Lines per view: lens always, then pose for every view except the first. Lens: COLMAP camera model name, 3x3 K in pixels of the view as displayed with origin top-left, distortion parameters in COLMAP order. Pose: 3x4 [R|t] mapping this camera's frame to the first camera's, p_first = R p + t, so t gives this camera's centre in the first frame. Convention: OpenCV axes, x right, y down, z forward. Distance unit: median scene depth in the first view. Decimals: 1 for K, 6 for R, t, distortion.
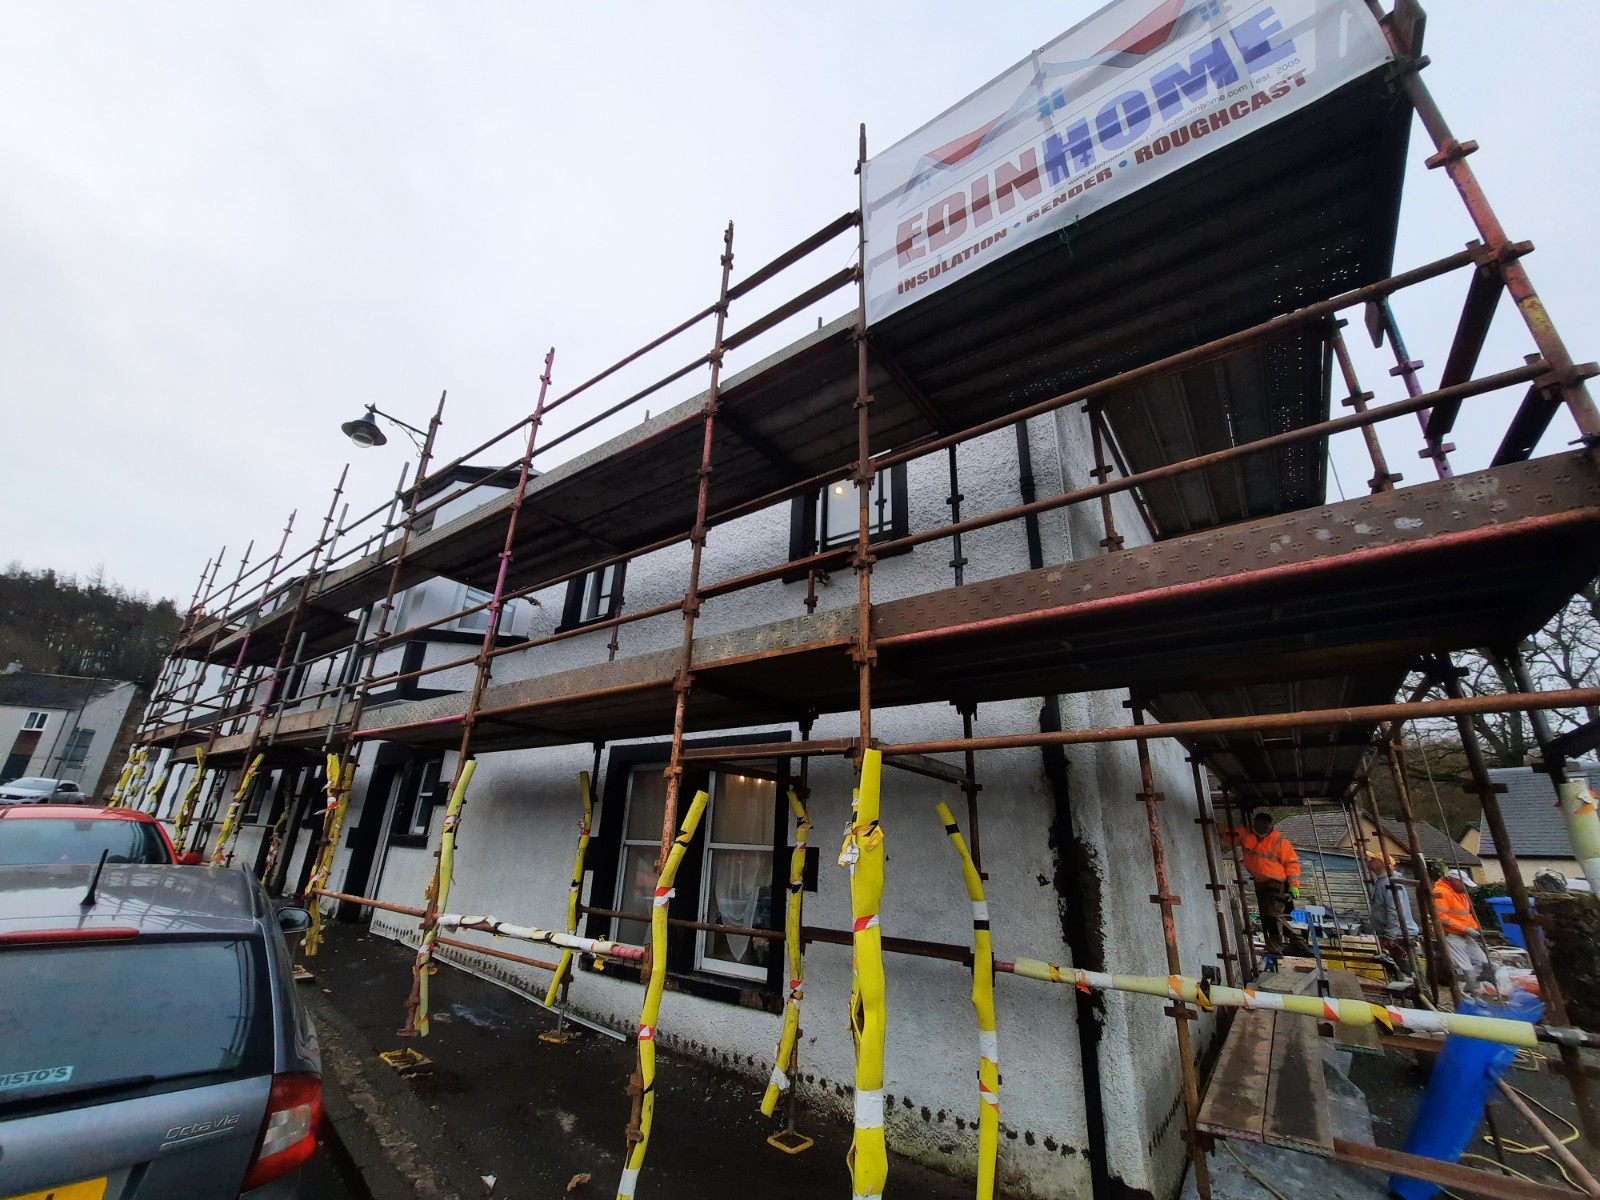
lens RADIAL K [[634.9, 0, 800.0], [0, 634.9, 600.0], [0, 0, 1]] dist [-0.026490, -0.000243]
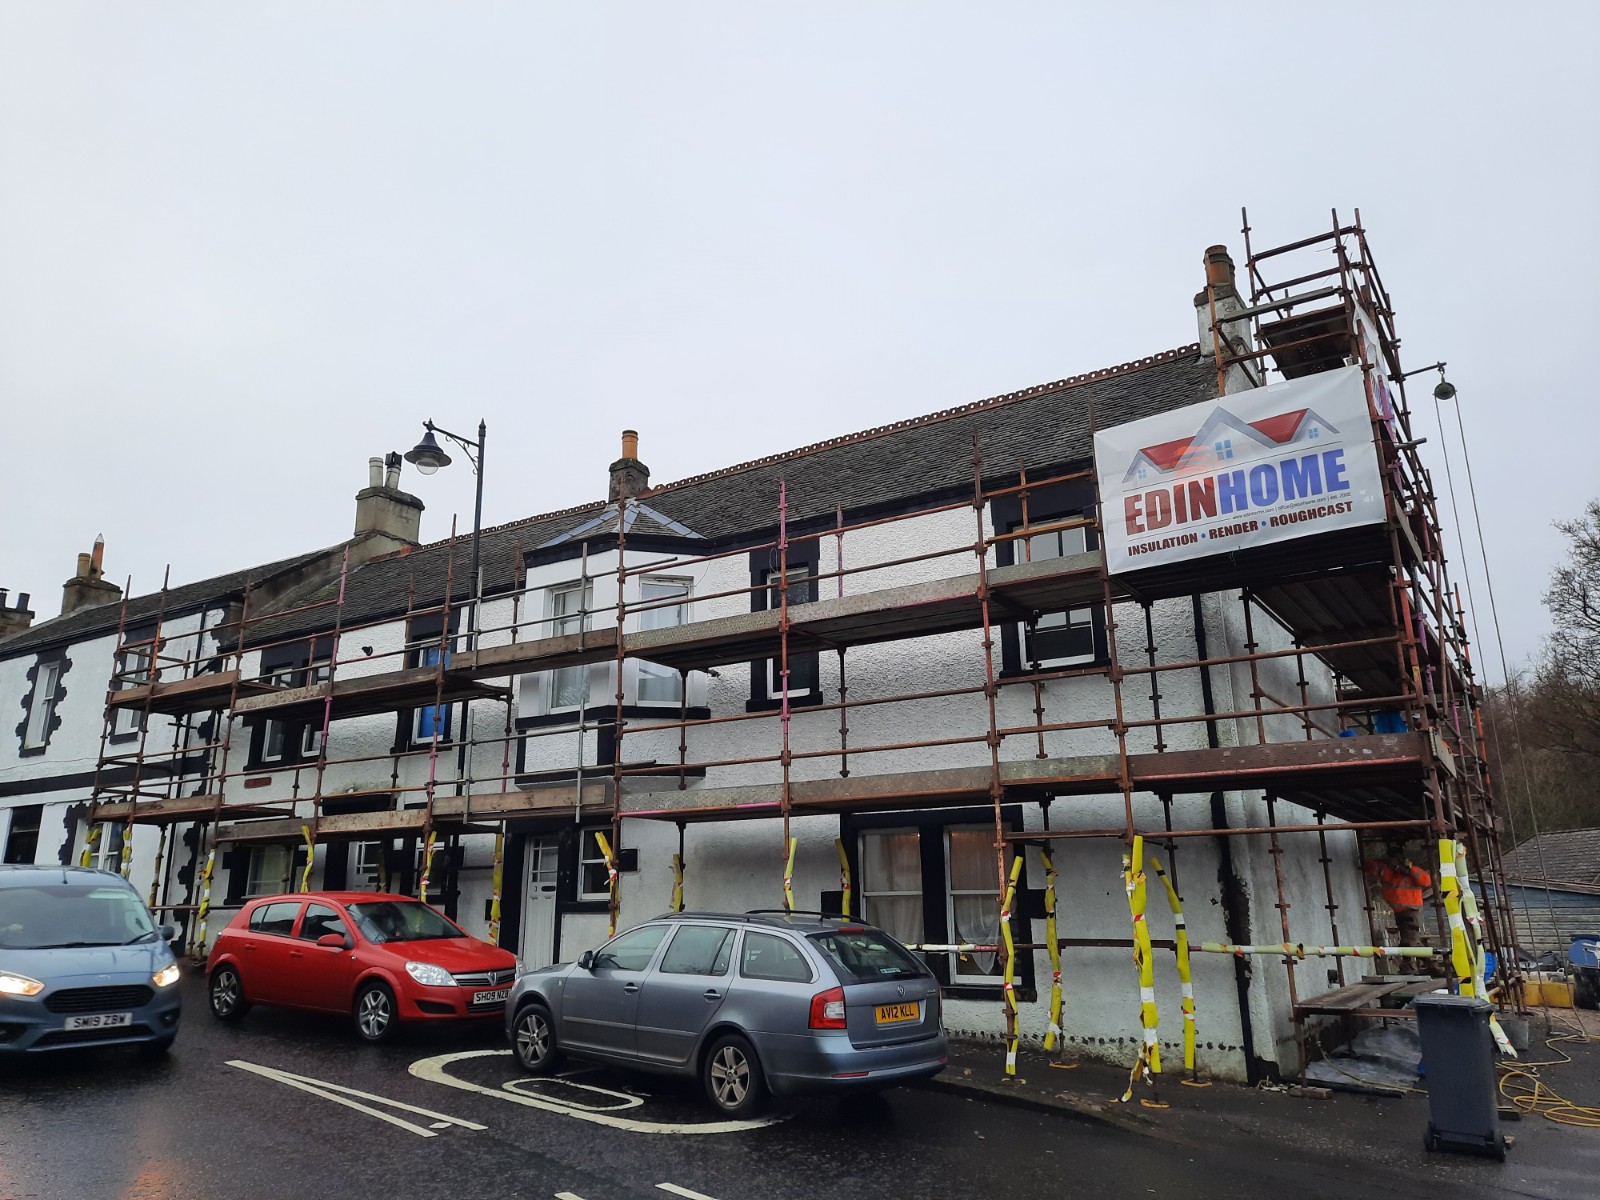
lens RADIAL K [[1201.5, 0, 758.0], [0, 1201.5, 554.4], [0, 0, 1]] dist [0.010513, -0.010313]
pose [[0.998520, -0.028261, 0.046462, -0.964704], [0.024402, 0.996365, 0.081611, -0.775799], [-0.048599, -0.080356, 0.995581, -2.087517]]
